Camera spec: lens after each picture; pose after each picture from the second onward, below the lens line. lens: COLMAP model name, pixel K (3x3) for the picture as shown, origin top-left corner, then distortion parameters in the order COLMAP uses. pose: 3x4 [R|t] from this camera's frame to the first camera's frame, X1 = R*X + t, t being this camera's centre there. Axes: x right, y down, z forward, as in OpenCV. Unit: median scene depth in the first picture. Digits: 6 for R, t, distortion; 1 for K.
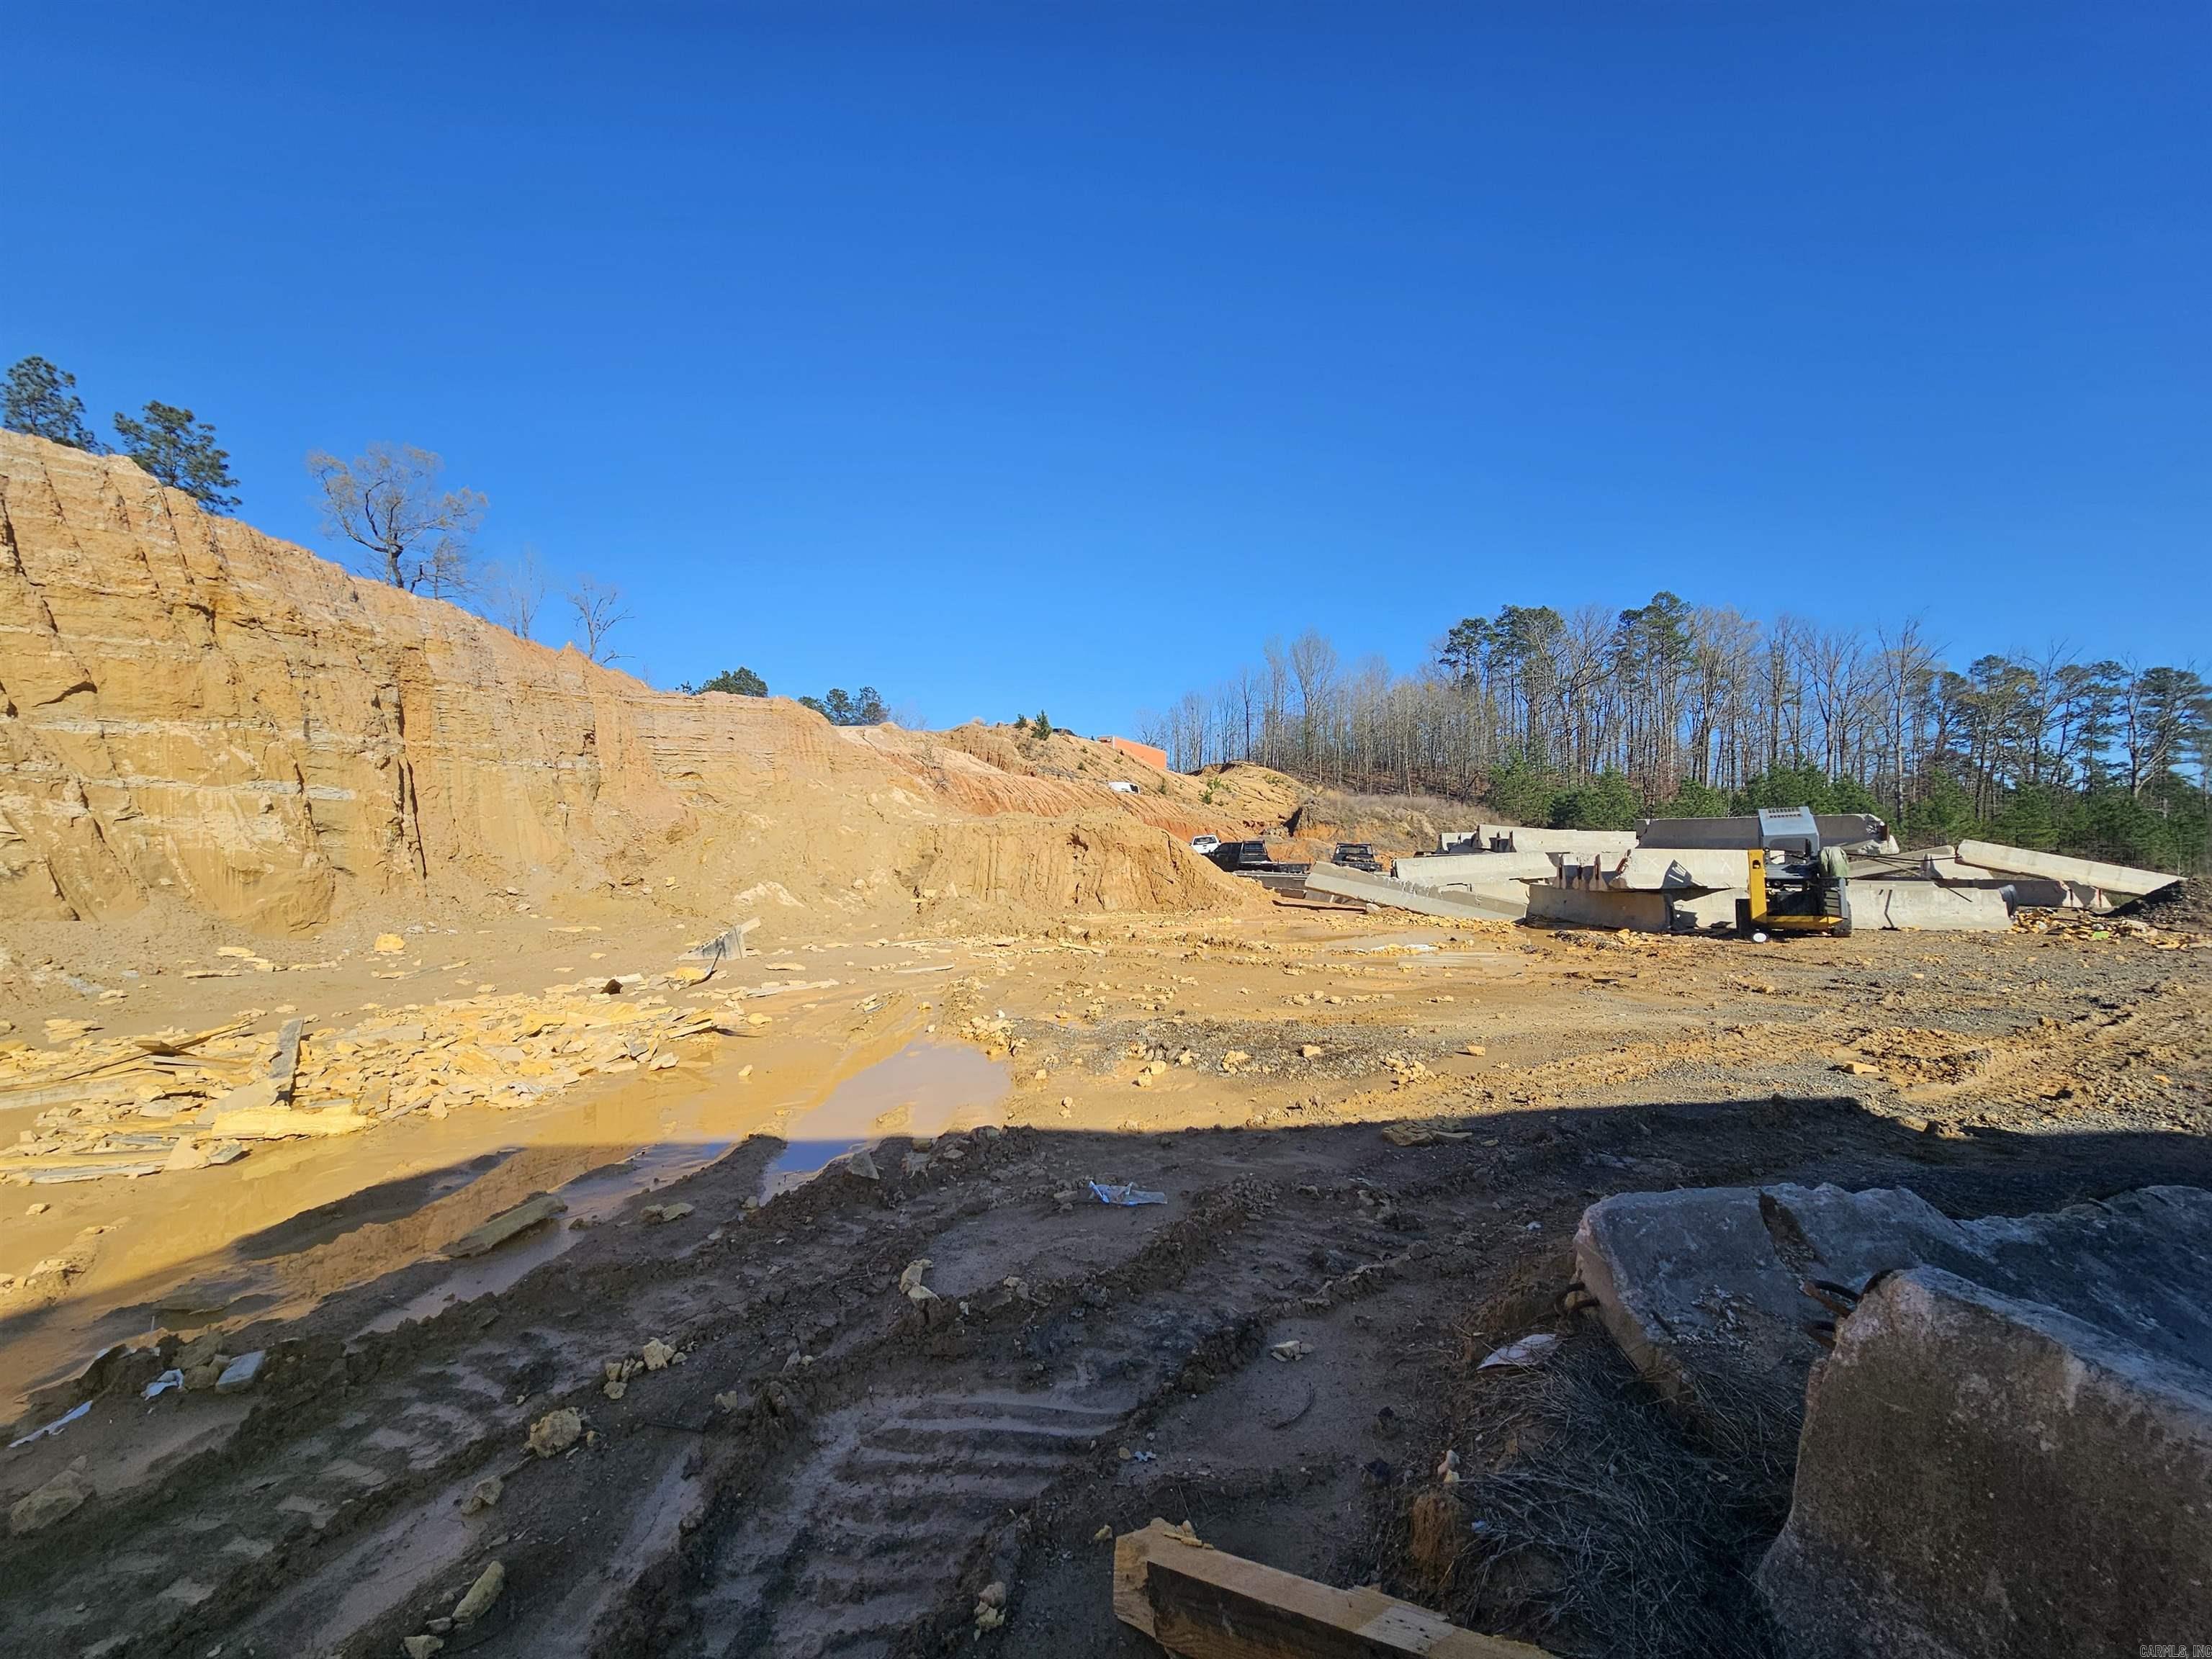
lens RADIAL K [[904.5, 0, 1119.4], [0, 904.5, 823.9], [0, 0, 1]] dist [-0.003764, 0.001599]
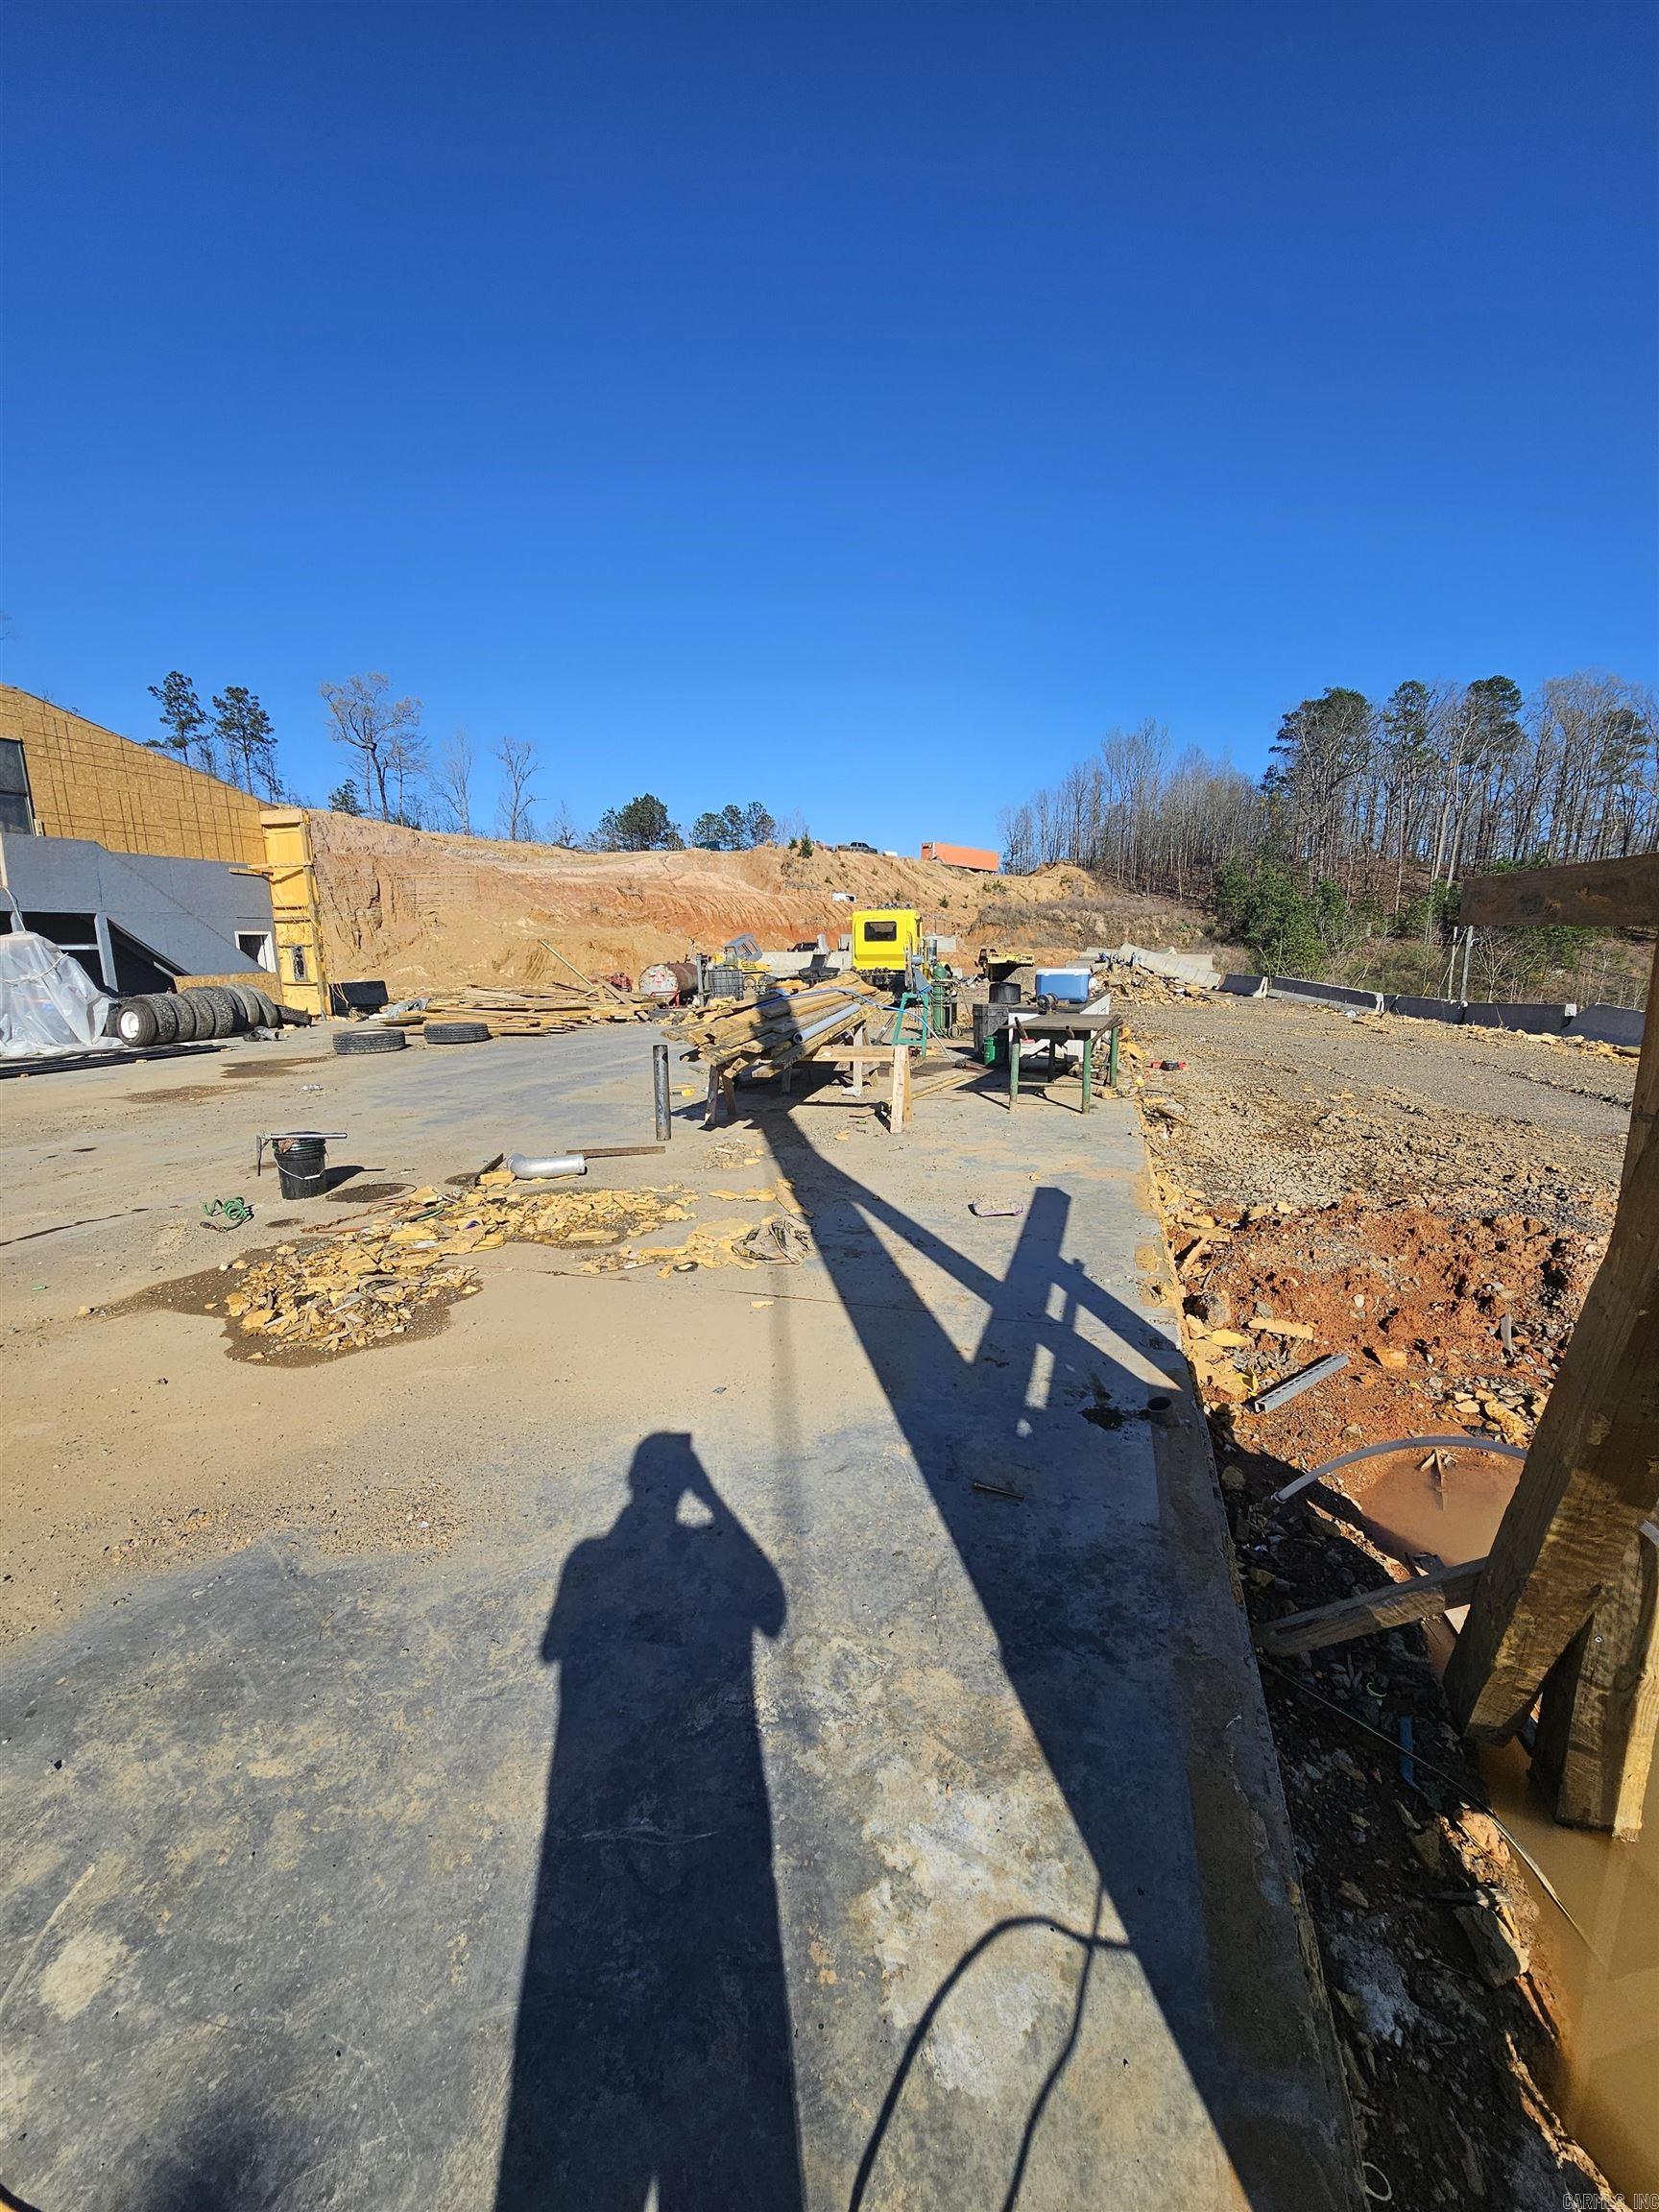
lens RADIAL K [[904.5, 0, 824.2], [0, 904.5, 1121.0], [0, 0, 1]] dist [-0.003764, 0.001599]
pose [[0.947371, 0.059528, -0.314554, 0.374553], [0.012093, 0.975205, 0.220975, -0.013409], [0.319909, -0.213149, 0.923161, -0.253399]]
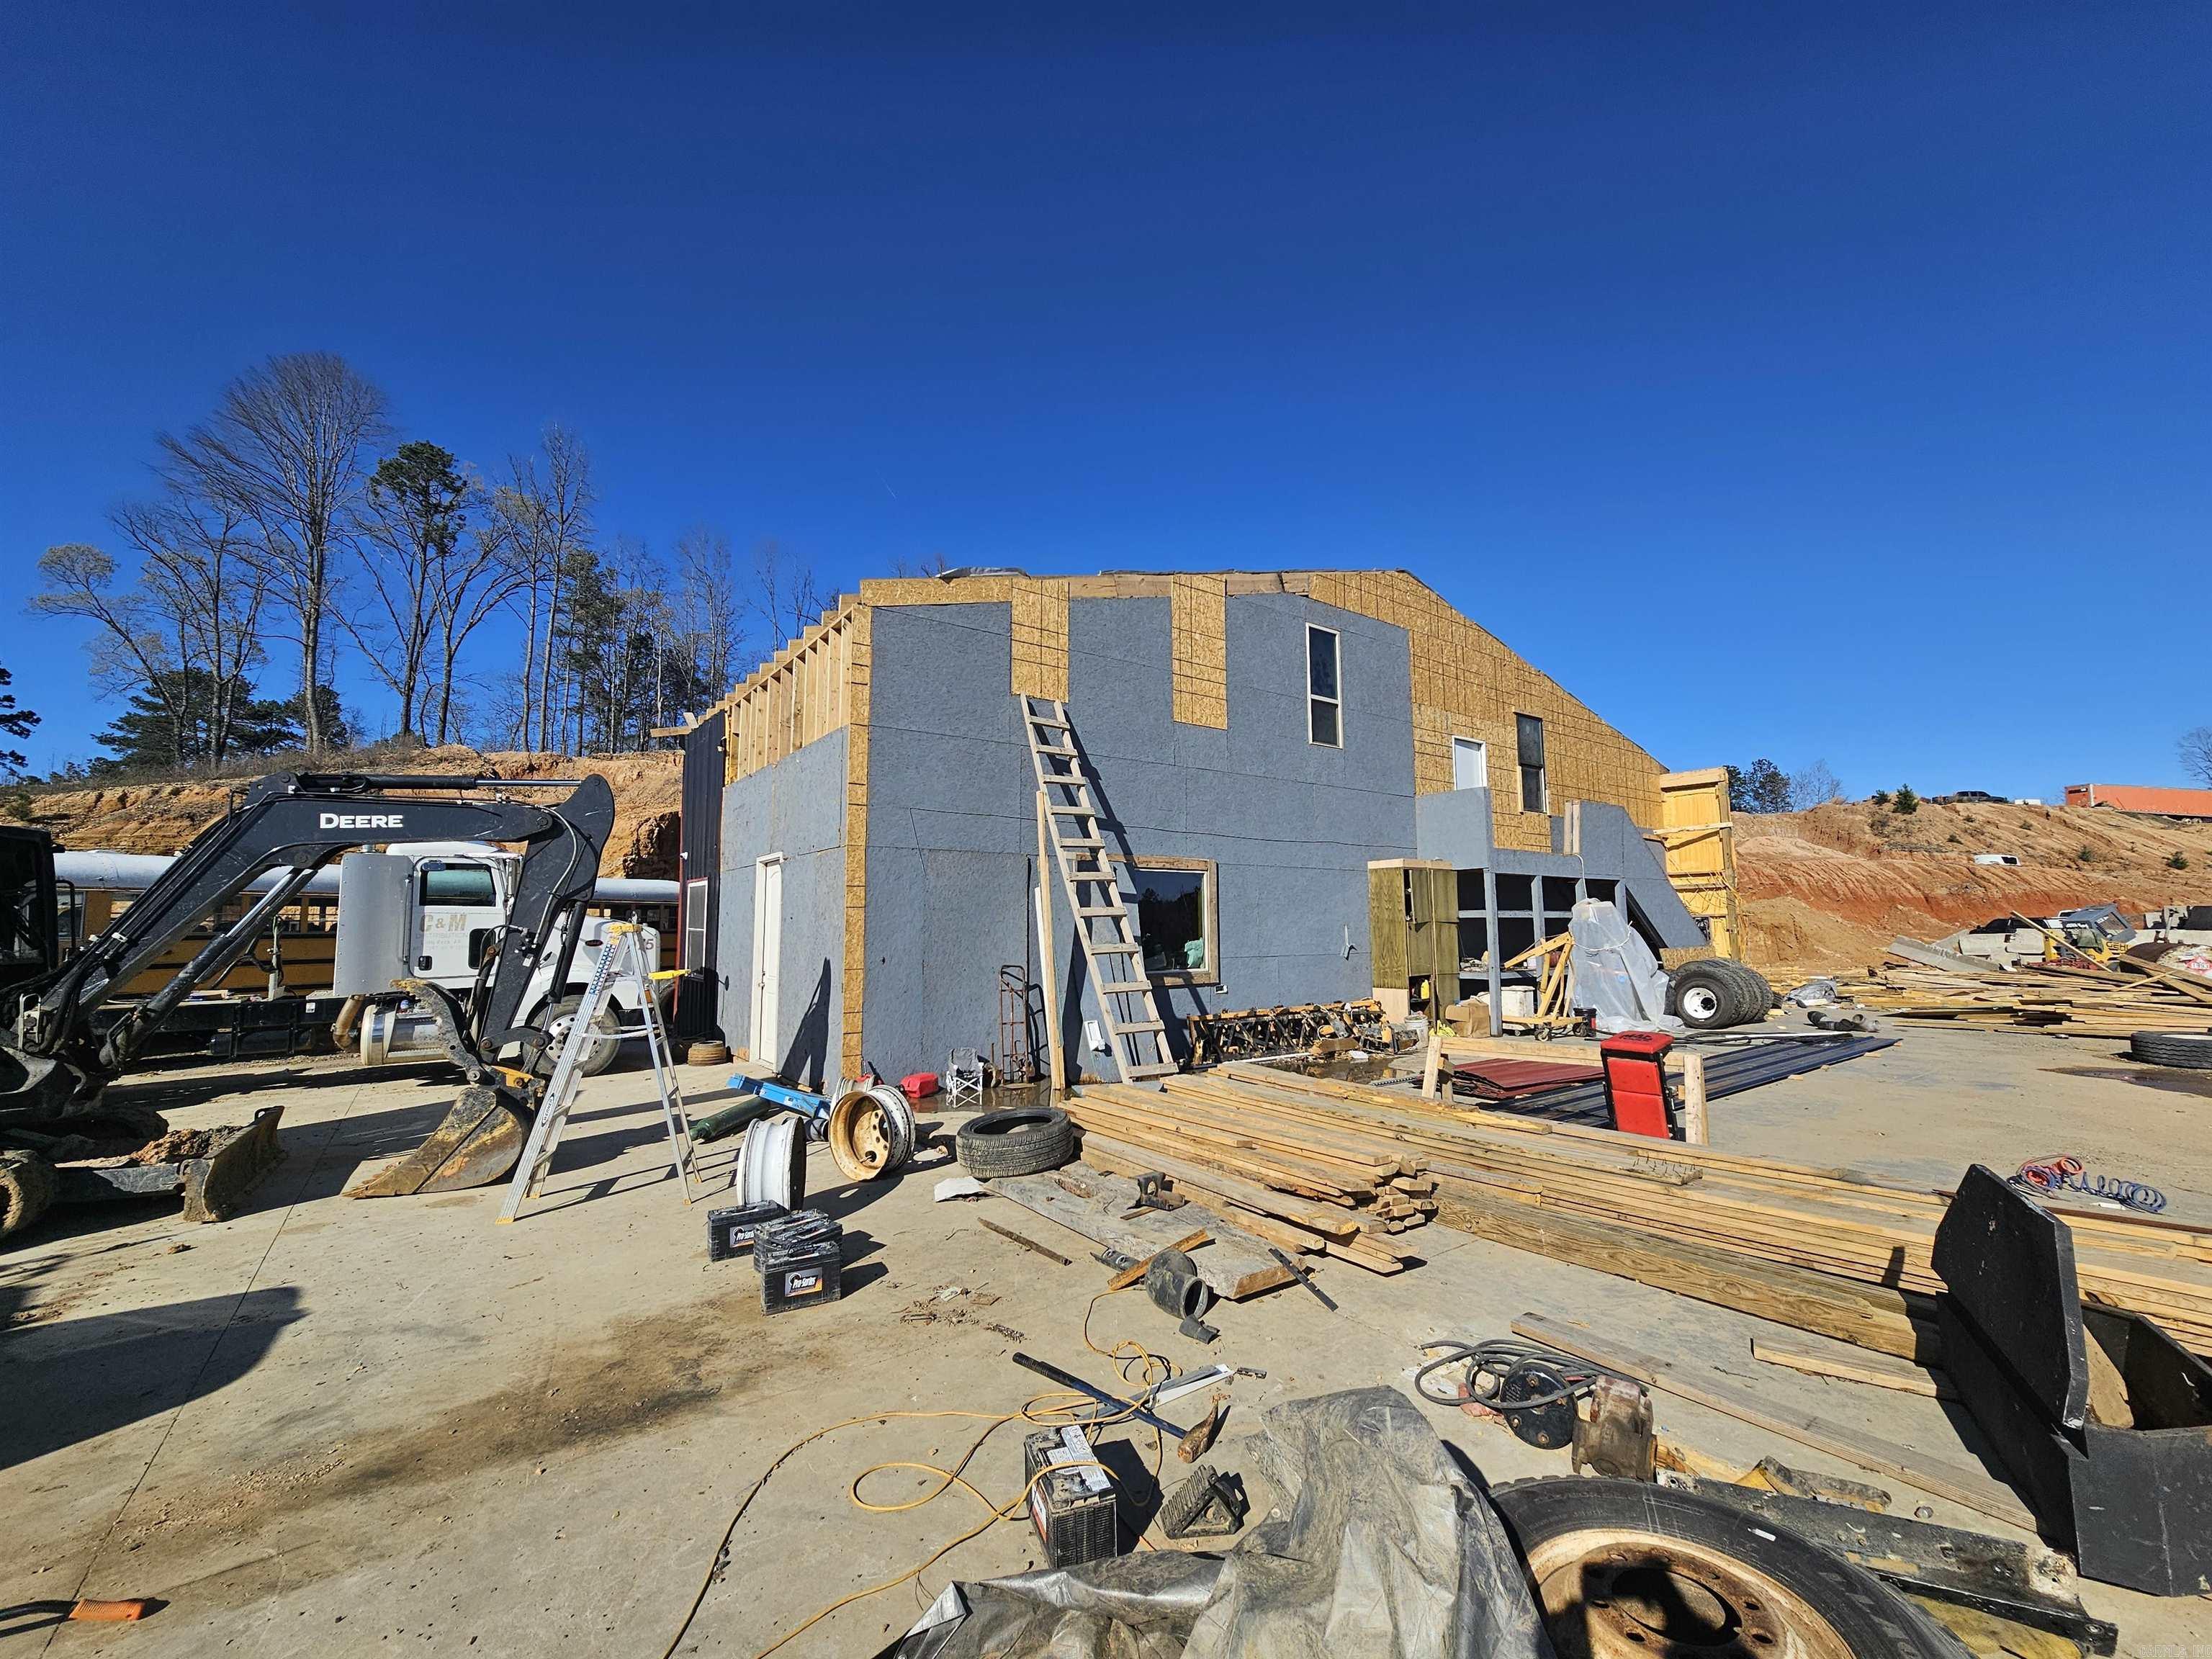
lens RADIAL K [[904.5, 0, 1109.5], [0, 904.5, 839.0], [0, 0, 1]] dist [-0.003764, 0.001599]
pose [[0.567572, -0.074612, -0.819936, 0.240839], [0.024531, 0.996976, -0.073741, -0.013312], [0.822958, 0.021739, 0.567685, -0.308283]]
